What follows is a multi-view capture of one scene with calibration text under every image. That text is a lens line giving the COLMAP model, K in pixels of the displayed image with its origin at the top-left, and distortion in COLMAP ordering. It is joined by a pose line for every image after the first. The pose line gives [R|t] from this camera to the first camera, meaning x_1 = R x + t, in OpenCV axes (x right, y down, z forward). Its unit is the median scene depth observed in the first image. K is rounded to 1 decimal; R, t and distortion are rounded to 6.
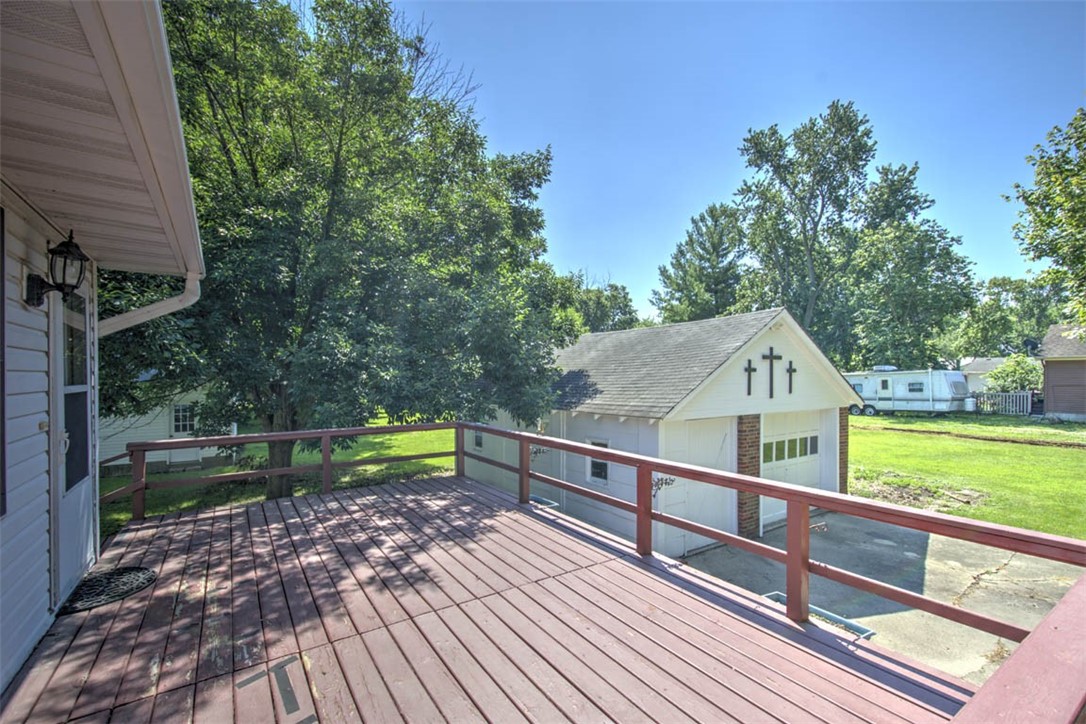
lens RADIAL K [[458.2, 0, 544.1], [0, 458.2, 373.7], [0, 0, 1]] dist [0.005067, -0.000776]
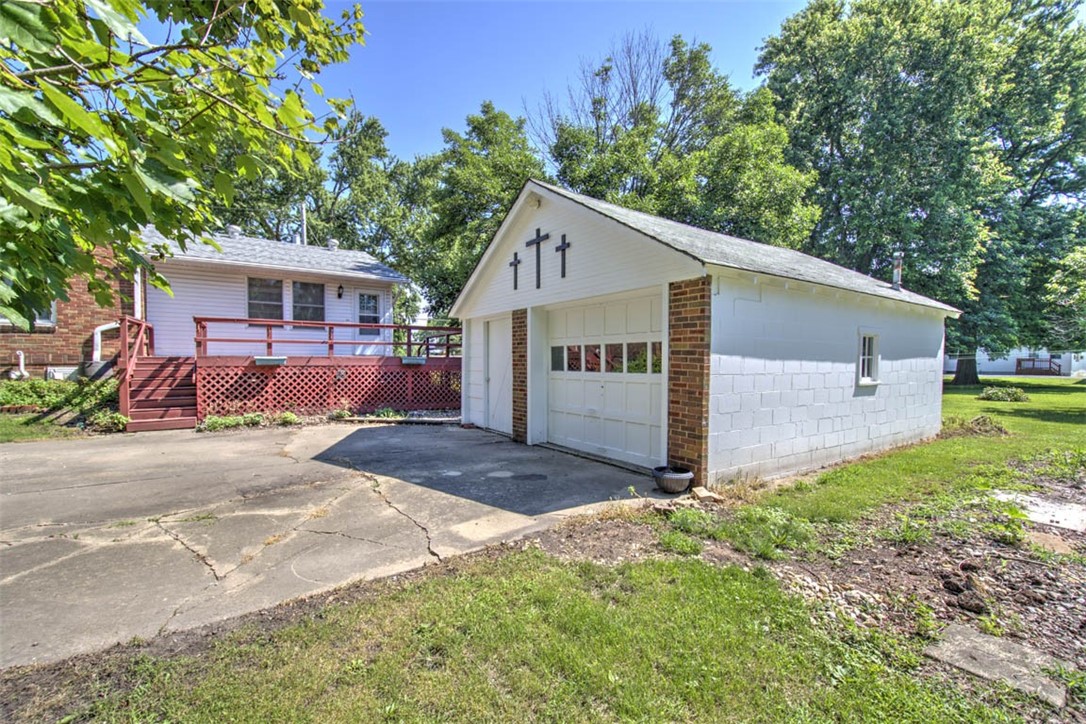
lens RADIAL K [[467.8, 0, 538.9], [0, 467.8, 363.2], [0, 0, 1]] dist [-0.000503, -0.000297]
pose [[0.001673, -0.001702, -0.999997, 0.286782], [-0.000447, 0.999998, -0.001703, 0.040655], [0.999999, 0.000450, 0.001672, 0.210493]]
